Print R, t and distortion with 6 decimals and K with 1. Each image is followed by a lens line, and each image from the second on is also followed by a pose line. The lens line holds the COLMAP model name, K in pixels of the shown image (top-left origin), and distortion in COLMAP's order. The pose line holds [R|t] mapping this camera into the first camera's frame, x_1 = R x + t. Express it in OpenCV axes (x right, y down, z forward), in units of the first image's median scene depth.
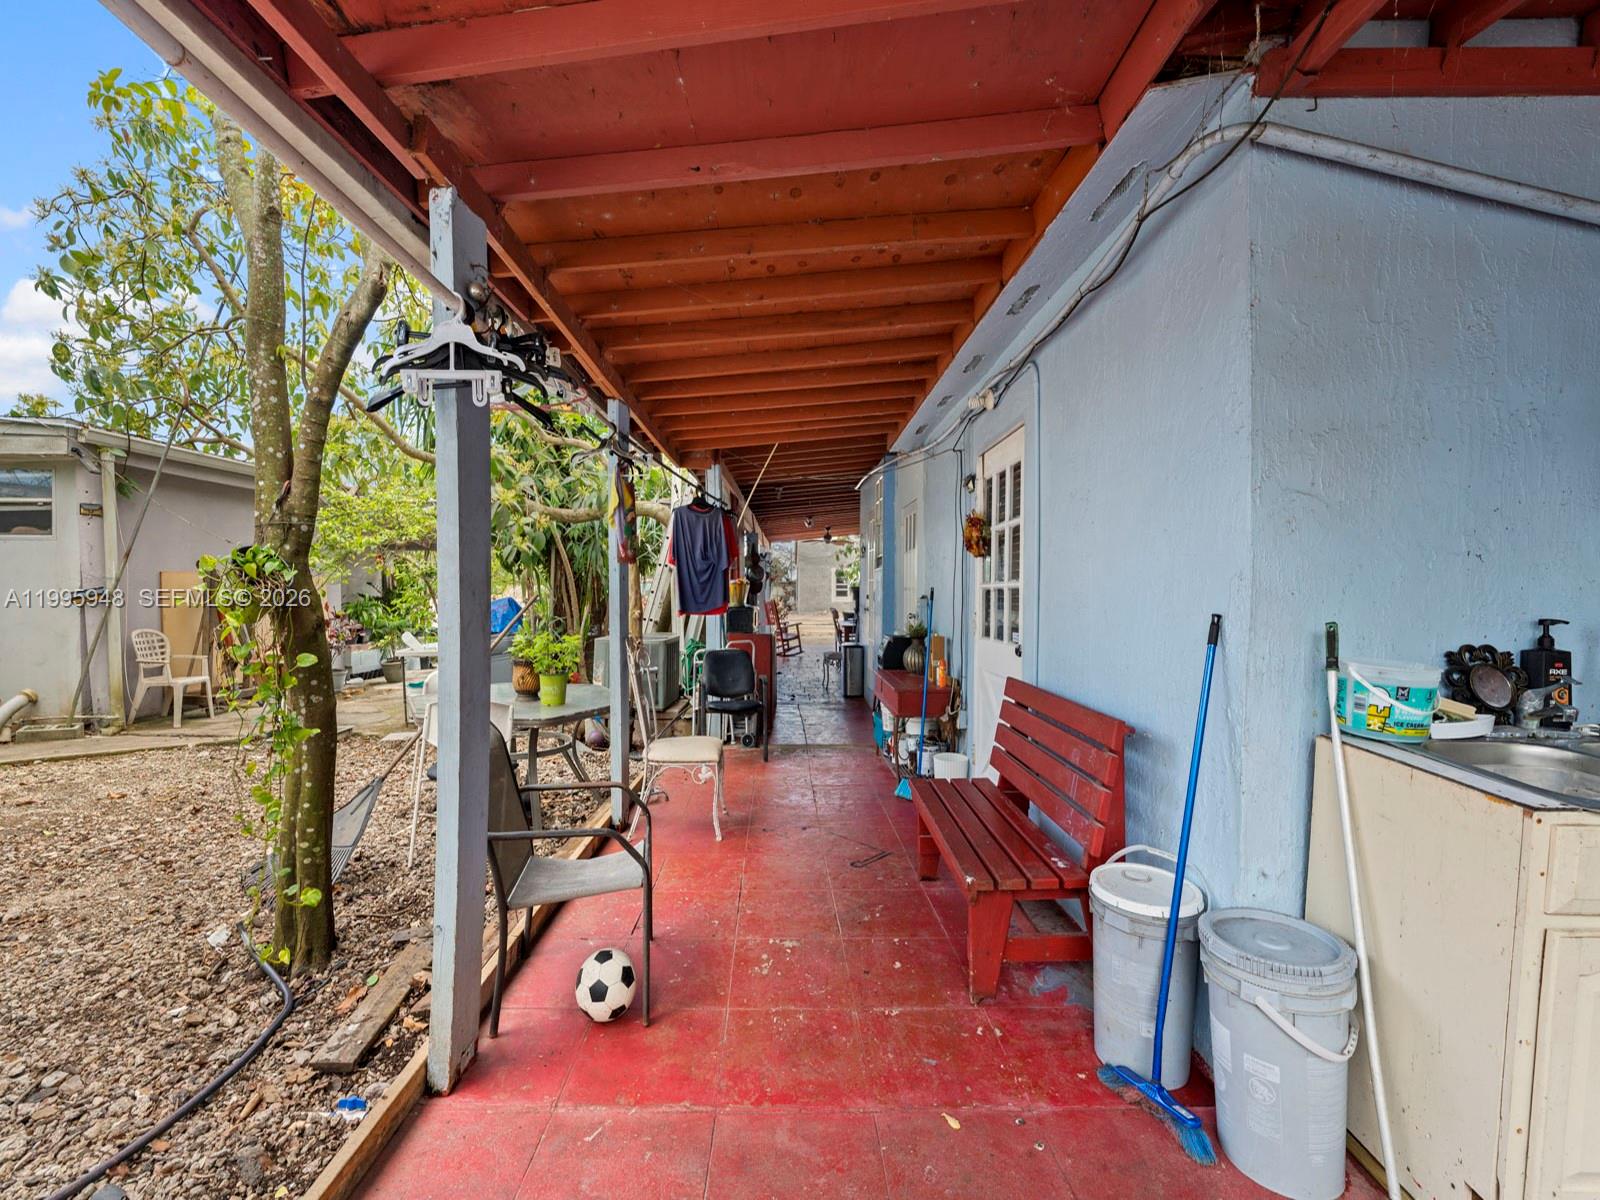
lens RADIAL K [[649.9, 0, 799.7], [0, 649.9, 619.5], [0, 0, 1]] dist [-0.000447, -0.000536]
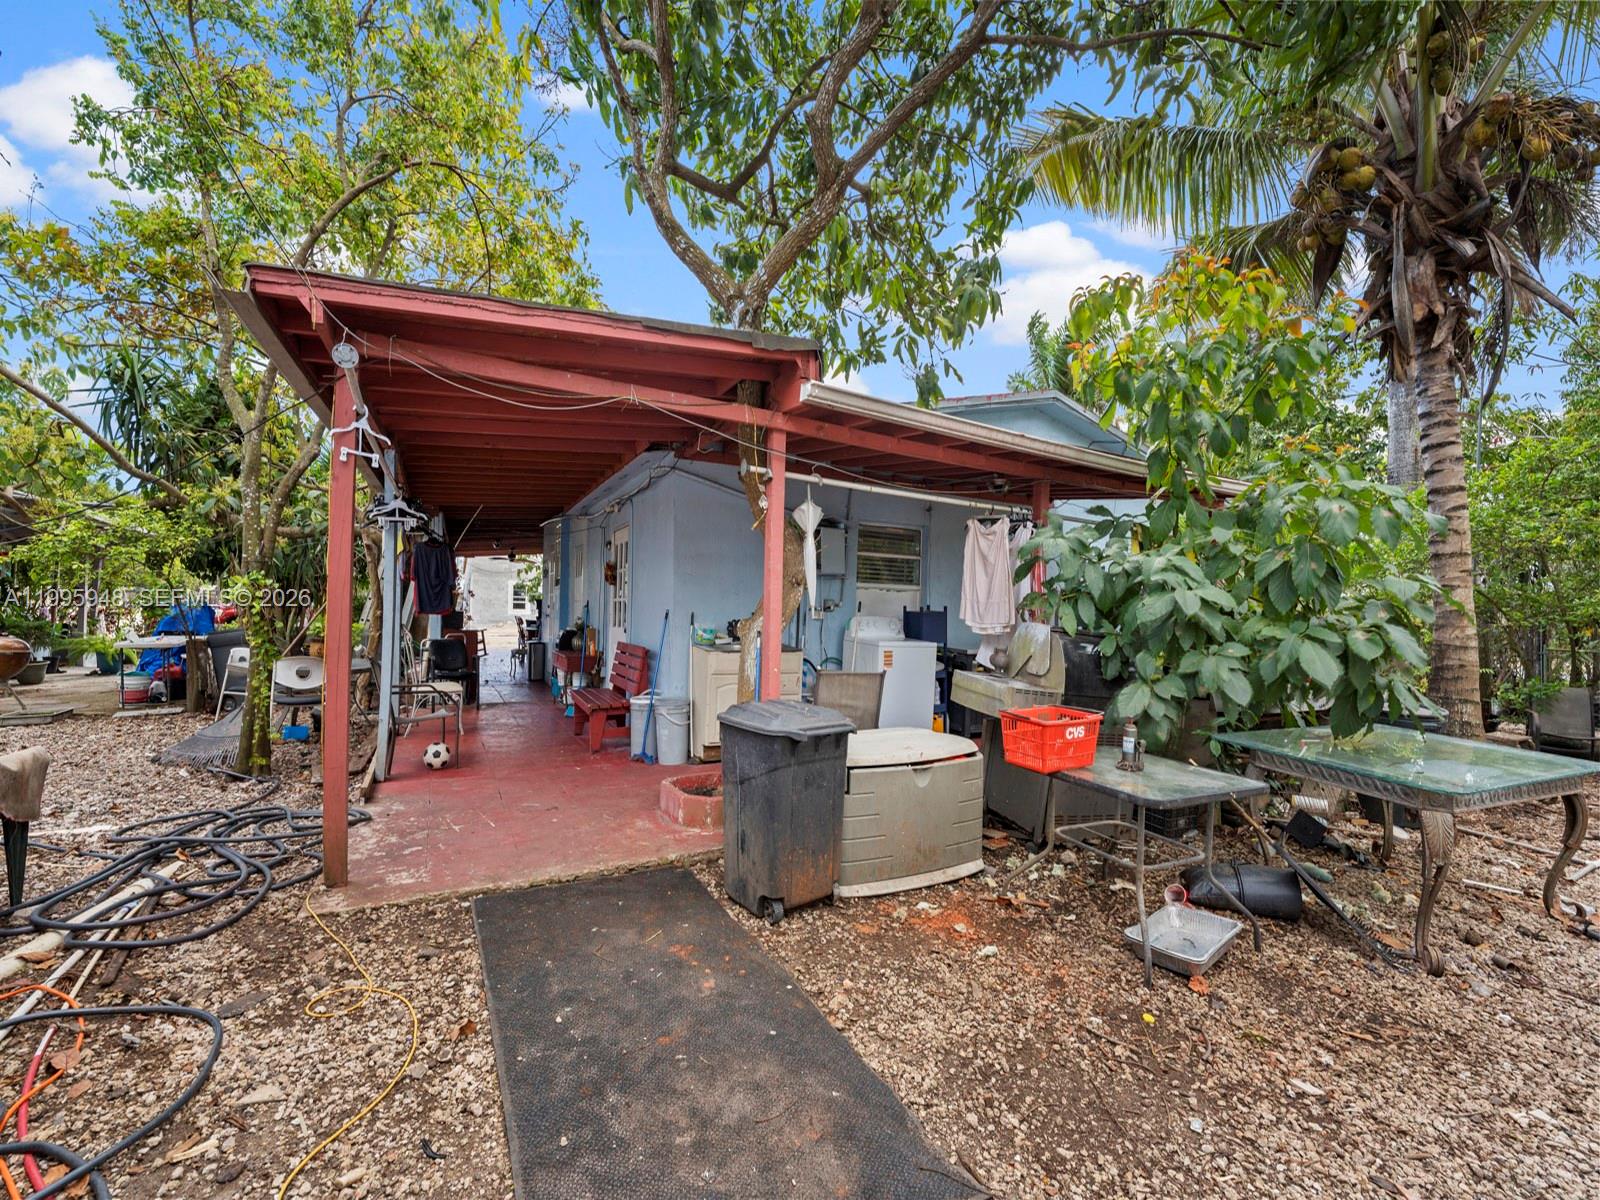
lens RADIAL K [[649.9, 0, 799.7], [0, 649.9, 619.5], [0, 0, 1]] dist [-0.000447, -0.000536]
pose [[0.888120, 0.015015, 0.459366, -0.130135], [-0.003438, 0.999655, -0.026029, 0.062229], [-0.459598, 0.021537, 0.887866, -1.110998]]
